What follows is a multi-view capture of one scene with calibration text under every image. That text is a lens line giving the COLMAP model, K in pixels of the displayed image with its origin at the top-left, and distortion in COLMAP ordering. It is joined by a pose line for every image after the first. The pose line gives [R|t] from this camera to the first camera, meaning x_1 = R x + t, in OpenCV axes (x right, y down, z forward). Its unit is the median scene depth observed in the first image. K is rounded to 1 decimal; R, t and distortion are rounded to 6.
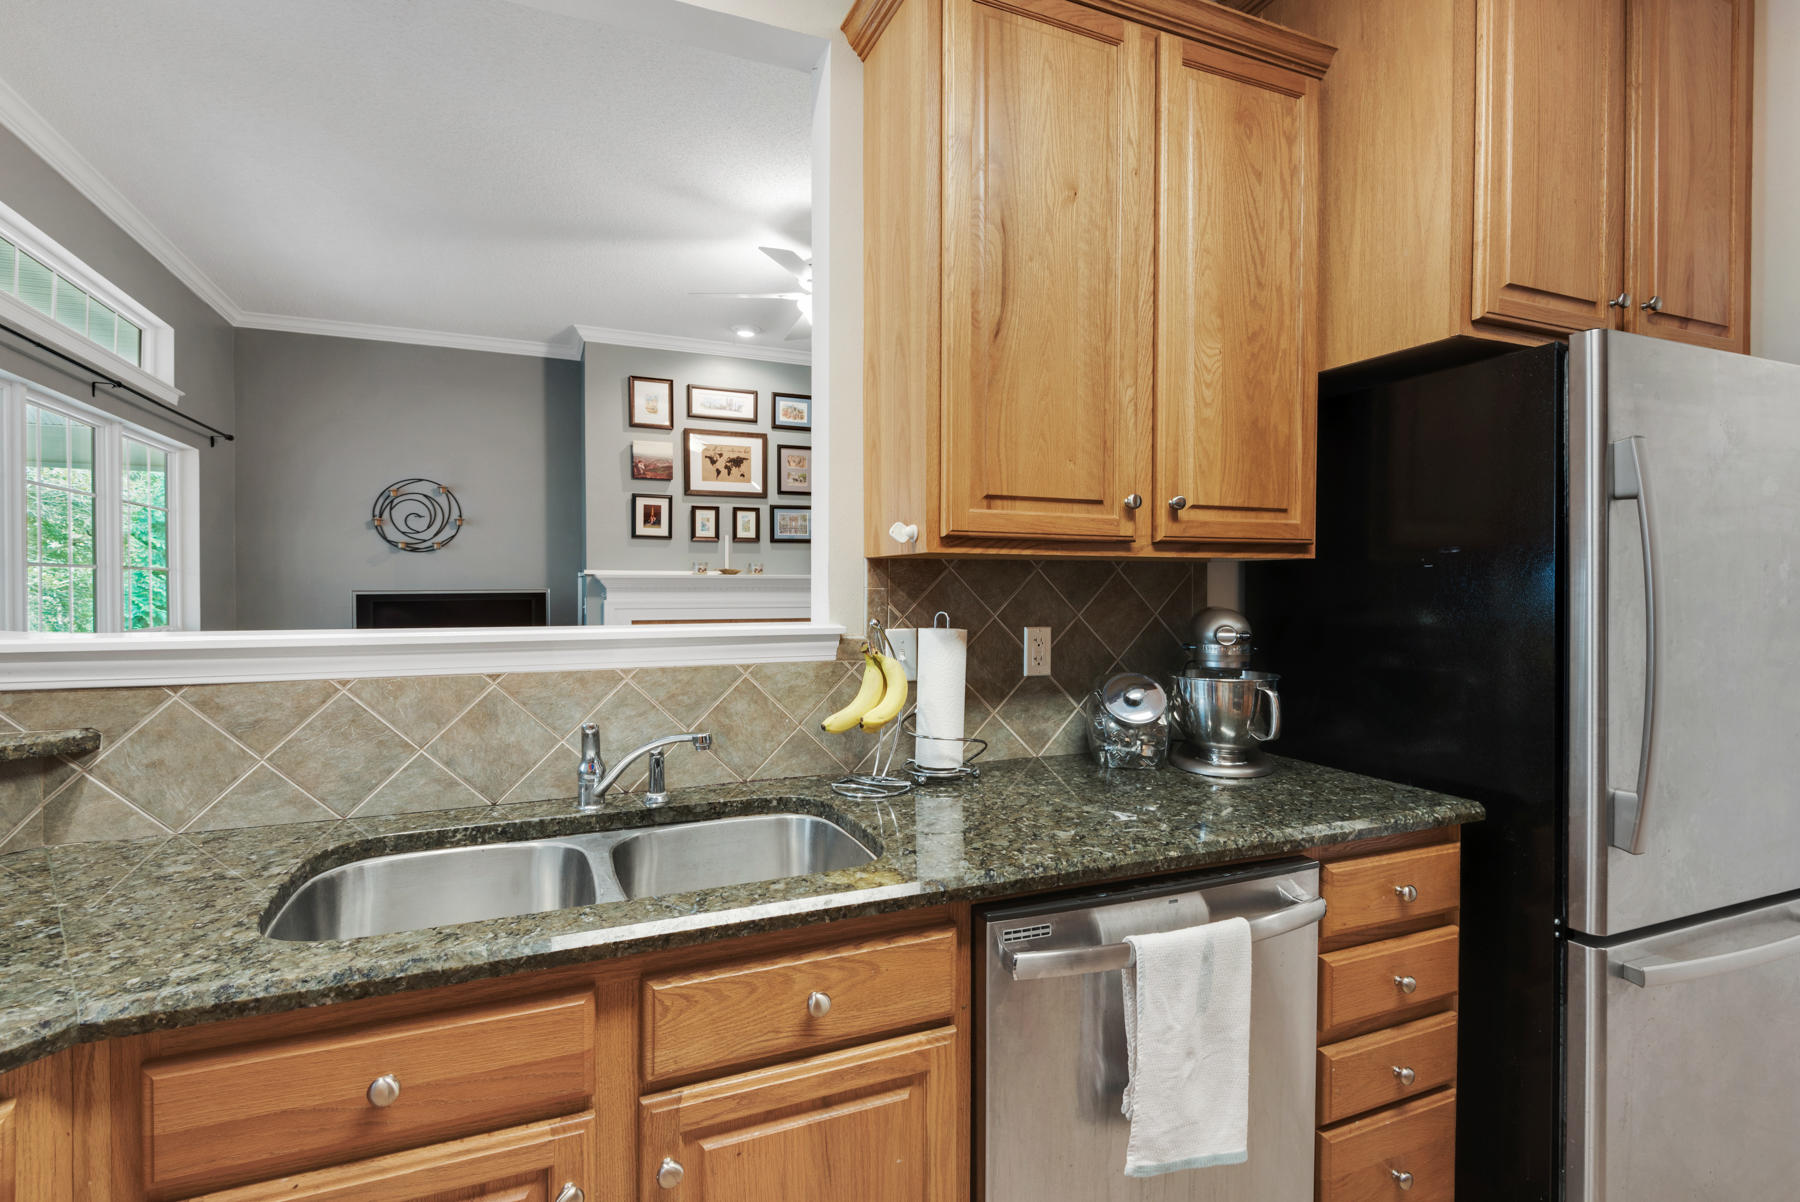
lens RADIAL K [[799.3, 0, 891.8], [0, 799.3, 599.2], [0, 0, 1]] dist [-0.000580, -0.000774]
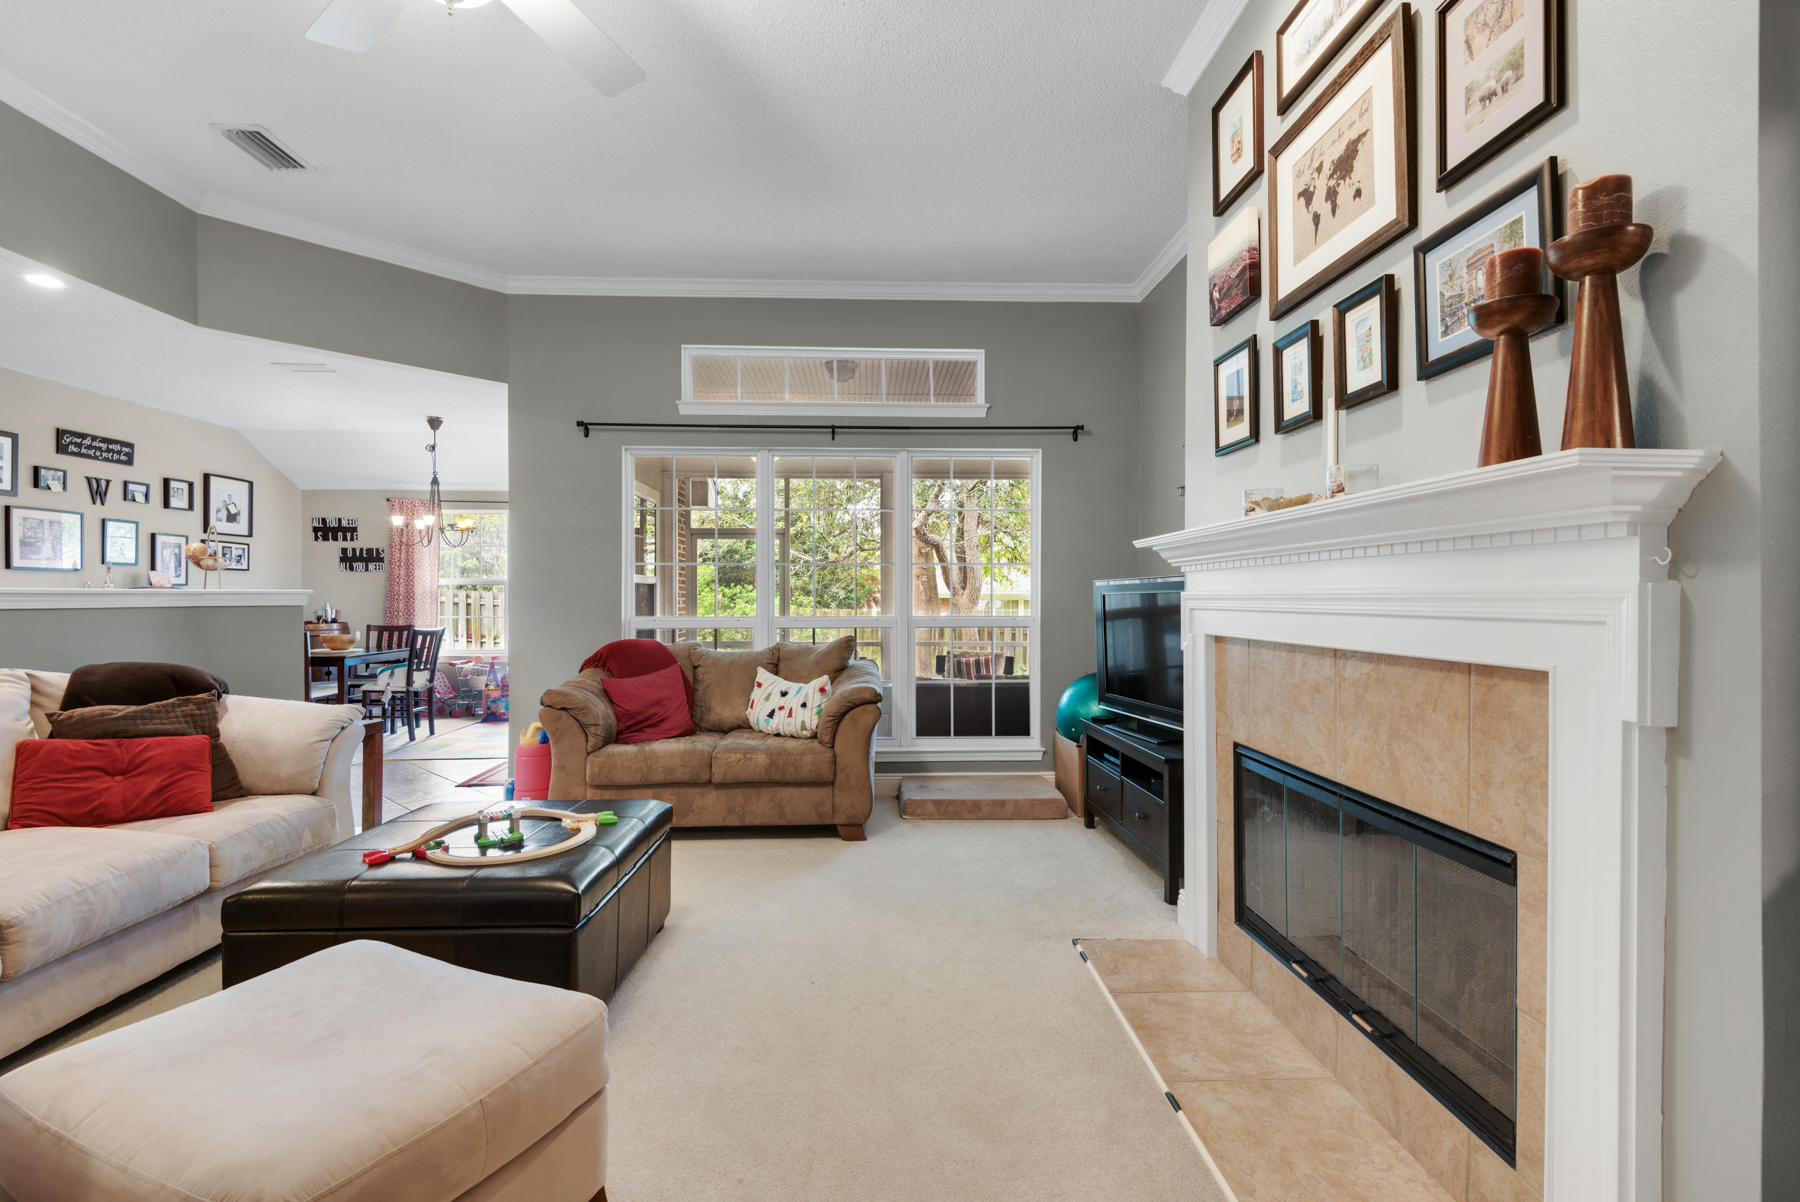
lens RADIAL K [[845.3, 0, 887.1], [0, 845.3, 599.6], [0, 0, 1]] dist [0.007209, -0.006857]
pose [[-0.336389, 0.002279, -0.941720, 0.199238], [-0.012989, 0.999891, 0.007059, 0.005360], [0.941634, 0.014607, -0.336322, 0.982599]]
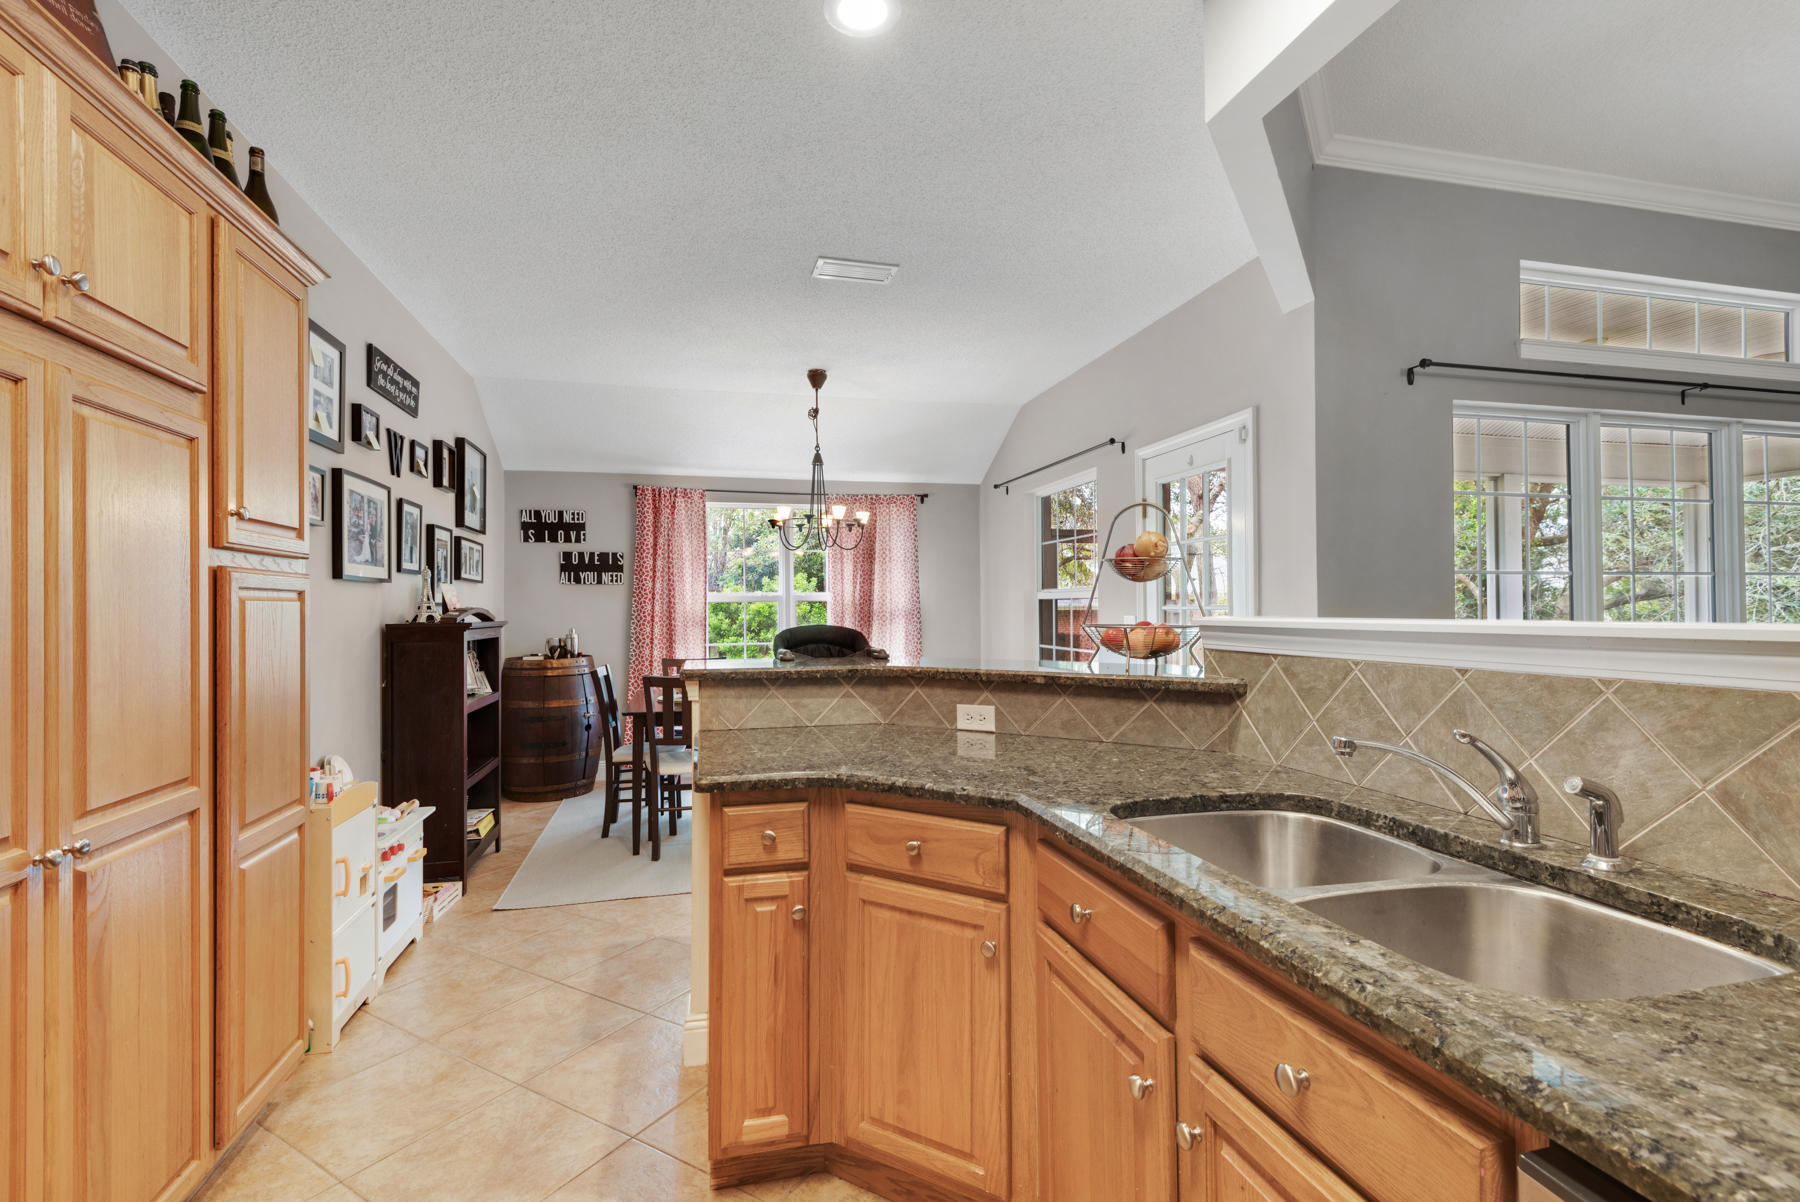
lens RADIAL K [[845.3, 0, 893.5], [0, 845.3, 600.9], [0, 0, 1]] dist [0.007209, -0.006857]
pose [[-0.157378, -0.010517, -0.987482, 0.109790], [-0.008773, 0.999919, -0.009251, 0.006170], [0.987500, 0.007207, -0.157457, 0.101553]]
